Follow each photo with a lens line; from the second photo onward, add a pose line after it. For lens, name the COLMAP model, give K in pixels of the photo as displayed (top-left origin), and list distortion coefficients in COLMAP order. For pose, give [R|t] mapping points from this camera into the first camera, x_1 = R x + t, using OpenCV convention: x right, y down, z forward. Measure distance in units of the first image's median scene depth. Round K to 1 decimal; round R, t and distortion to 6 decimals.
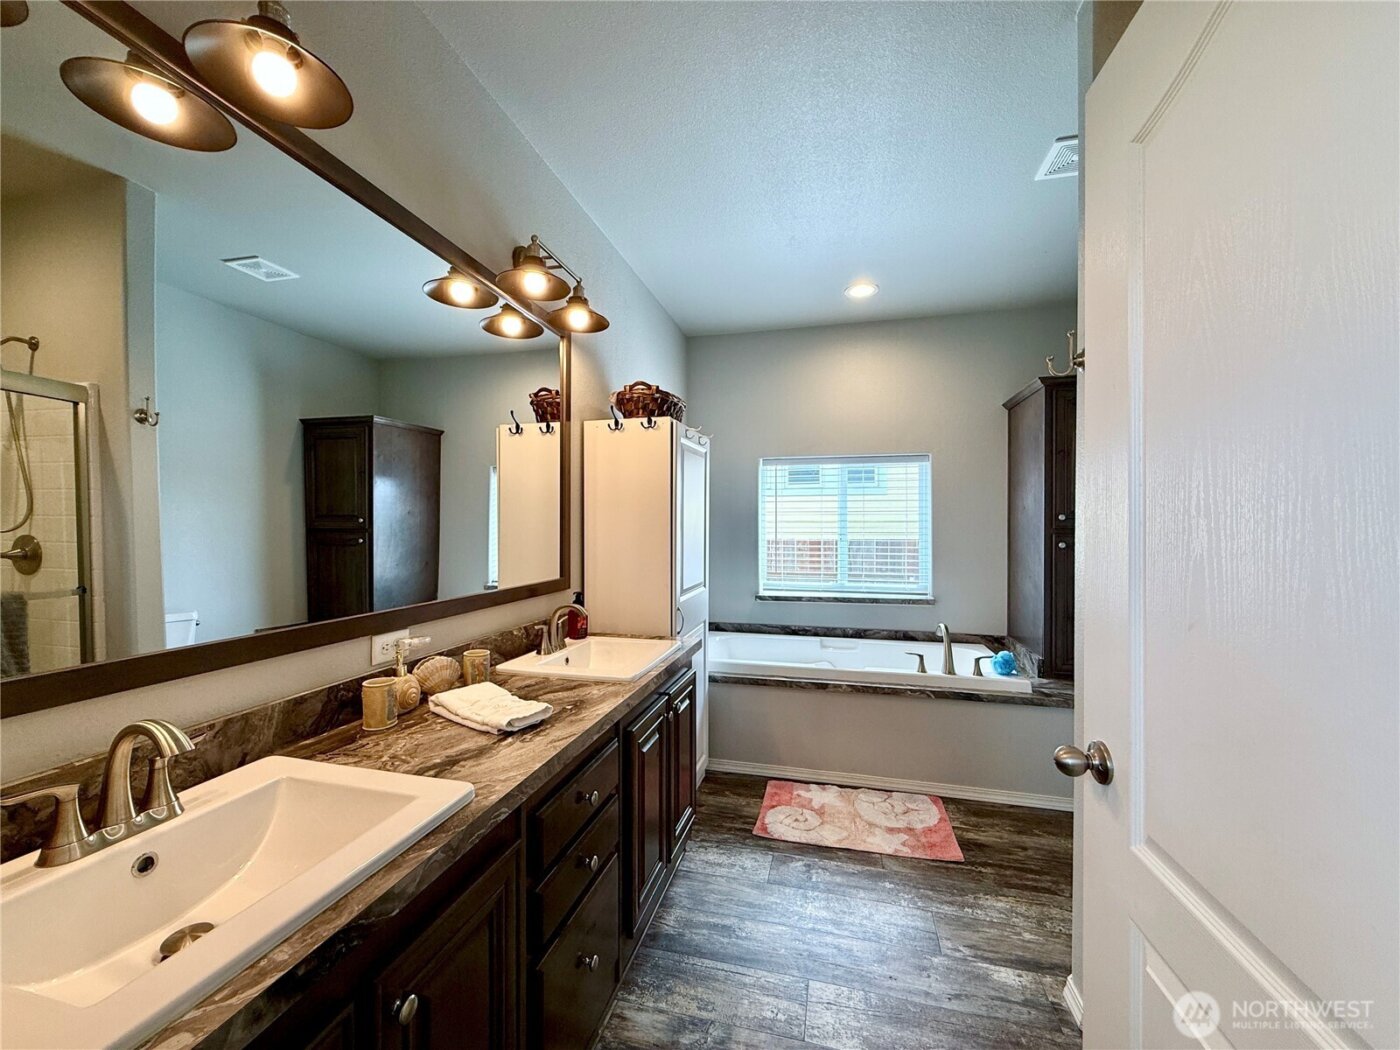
lens RADIAL K [[551.3, 0, 691.4], [0, 551.3, 535.9], [0, 0, 1]] dist [-0.017977, 0.001278]
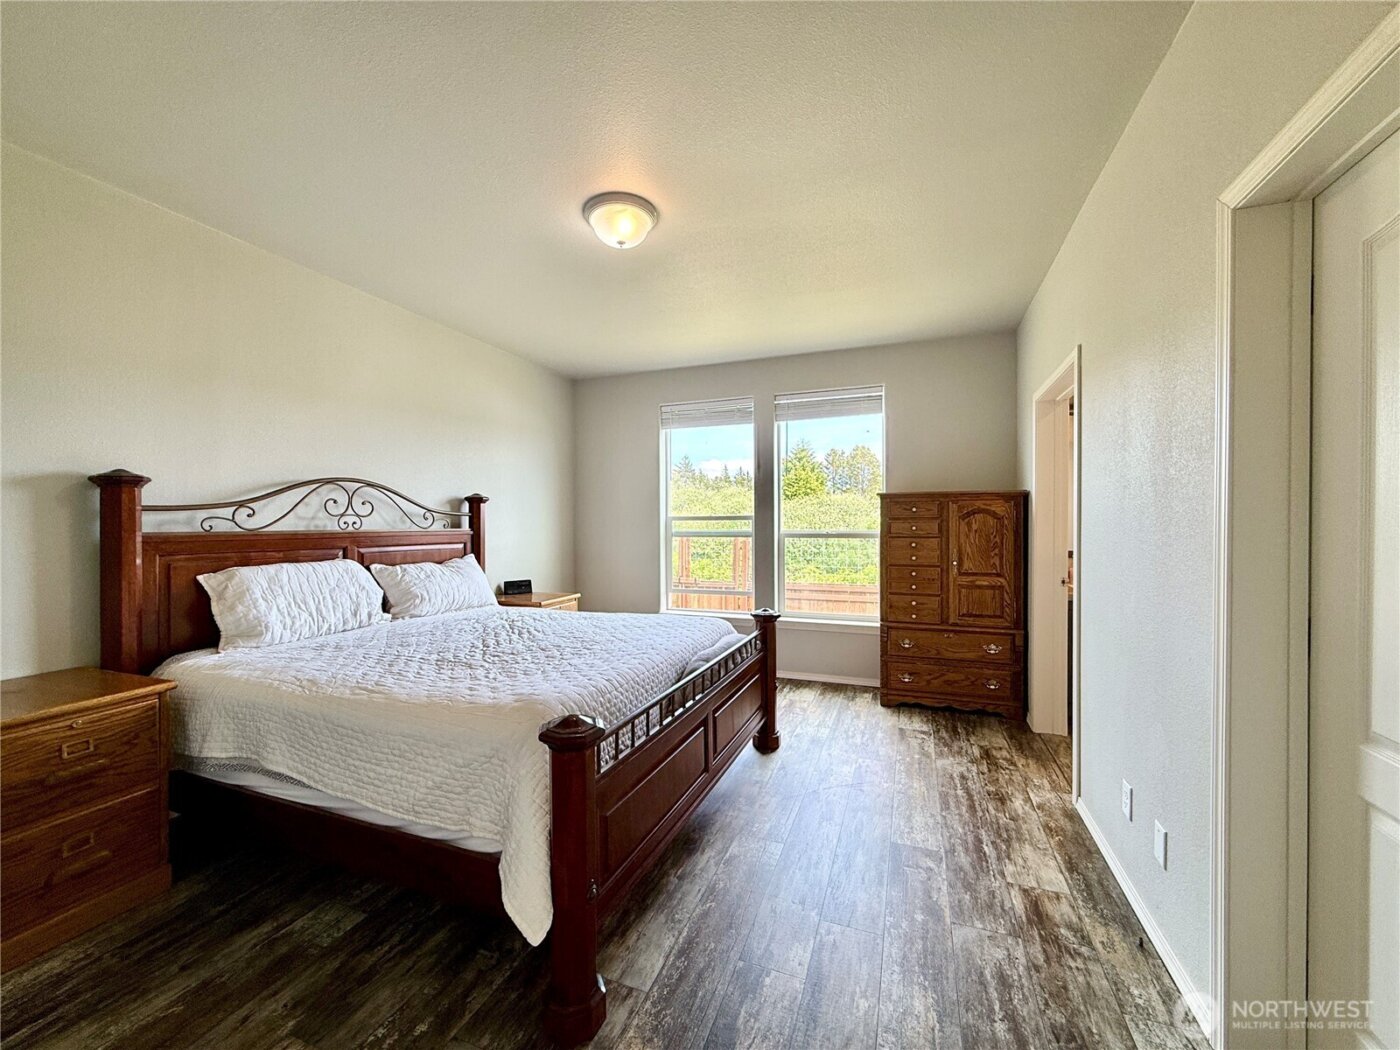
lens RADIAL K [[551.3, 0, 703.1], [0, 551.3, 523.9], [0, 0, 1]] dist [-0.017977, 0.001278]
pose [[-0.101021, 0.008451, -0.994848, 0.868778], [-0.017611, 0.999792, 0.010282, -0.028263], [0.994728, 0.018559, -0.100851, 1.215627]]
